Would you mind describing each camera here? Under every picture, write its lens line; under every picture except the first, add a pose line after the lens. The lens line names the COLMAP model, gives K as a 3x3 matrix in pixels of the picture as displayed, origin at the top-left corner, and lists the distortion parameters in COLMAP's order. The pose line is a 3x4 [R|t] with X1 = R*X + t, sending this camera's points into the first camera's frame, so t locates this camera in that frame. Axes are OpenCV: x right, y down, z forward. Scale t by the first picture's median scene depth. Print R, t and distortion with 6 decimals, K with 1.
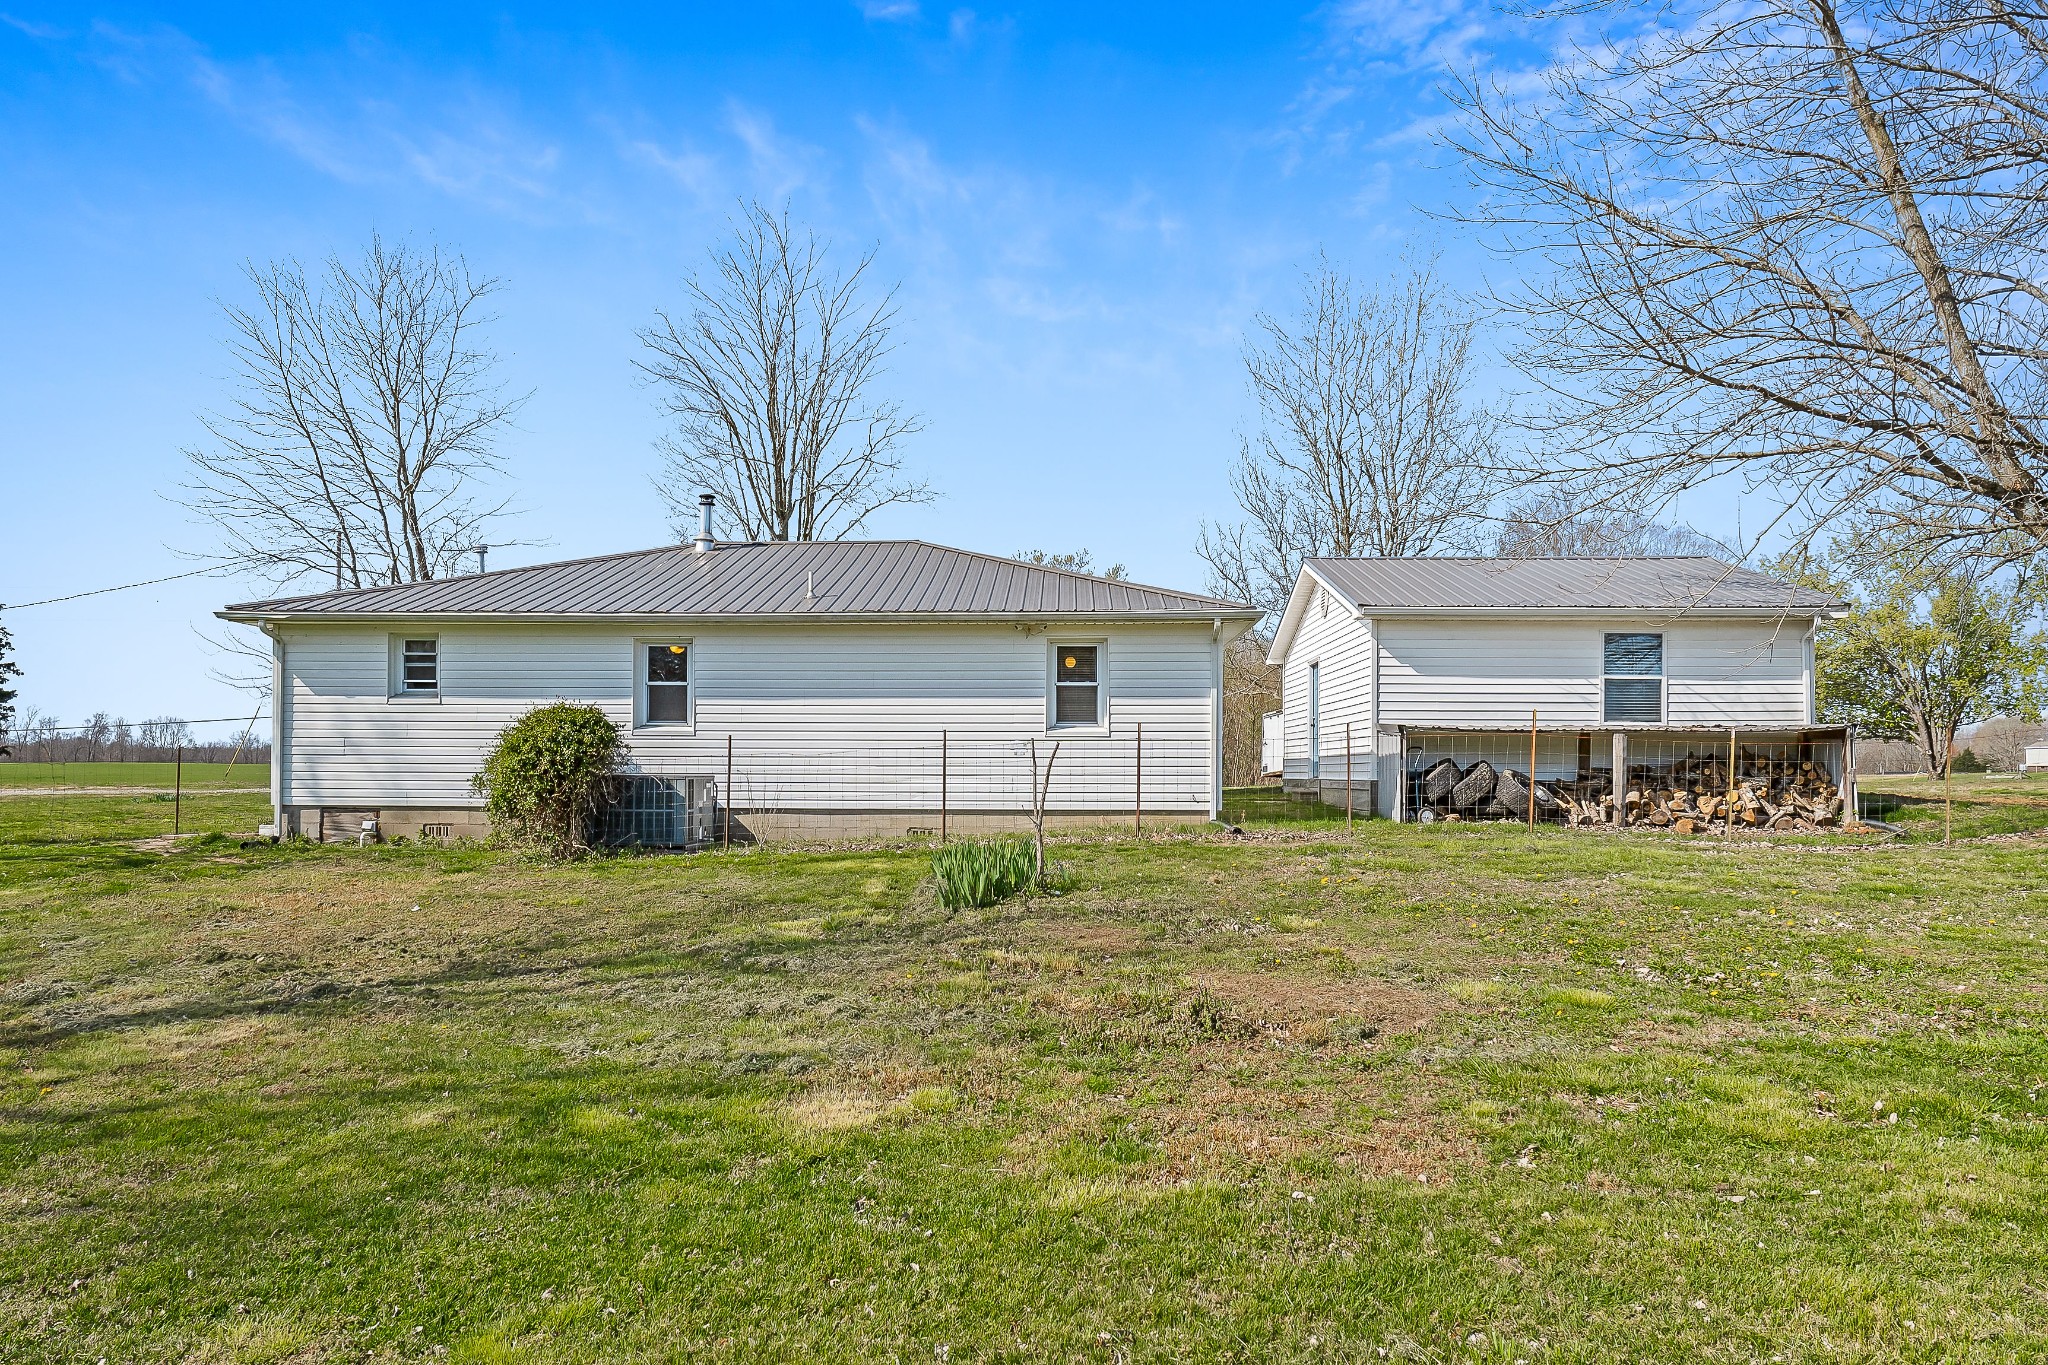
lens RADIAL K [[1342.0, 0, 1091.0], [0, 1342.0, 681.3], [0, 0, 1]] dist [-0.001057, -0.000438]
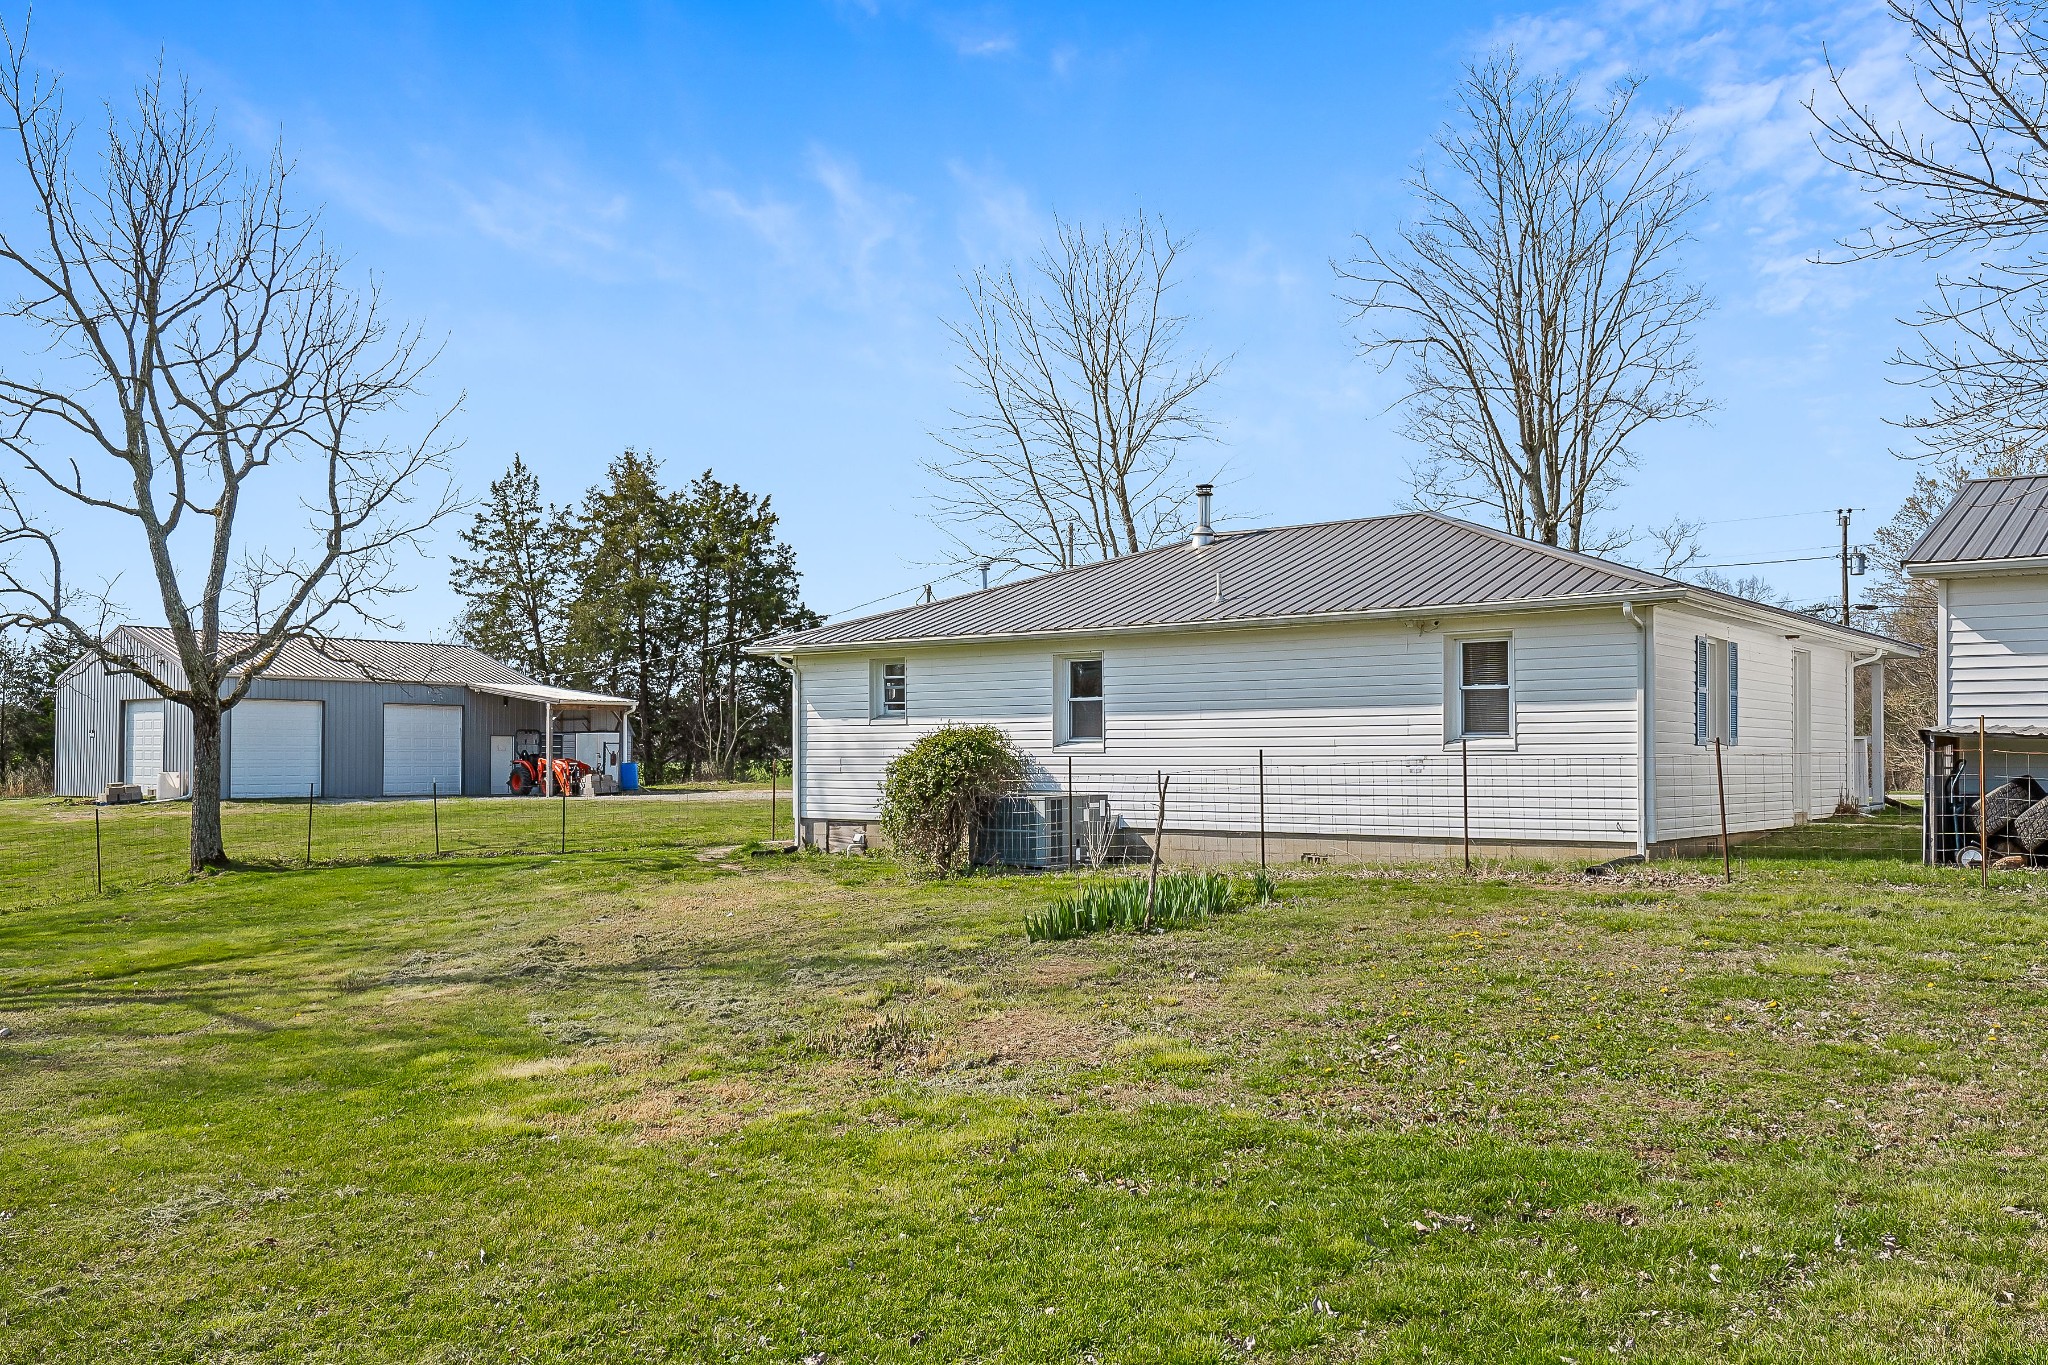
lens RADIAL K [[1669.5, 0, 1017.6], [0, 1669.5, 740.6], [0, 0, 1]] dist [0.003324, -0.000170]
pose [[0.807298, -0.012402, -0.590013, 0.367322], [0.044781, 0.998184, 0.040291, -0.019888], [0.588442, -0.058948, 0.806388, -0.011486]]
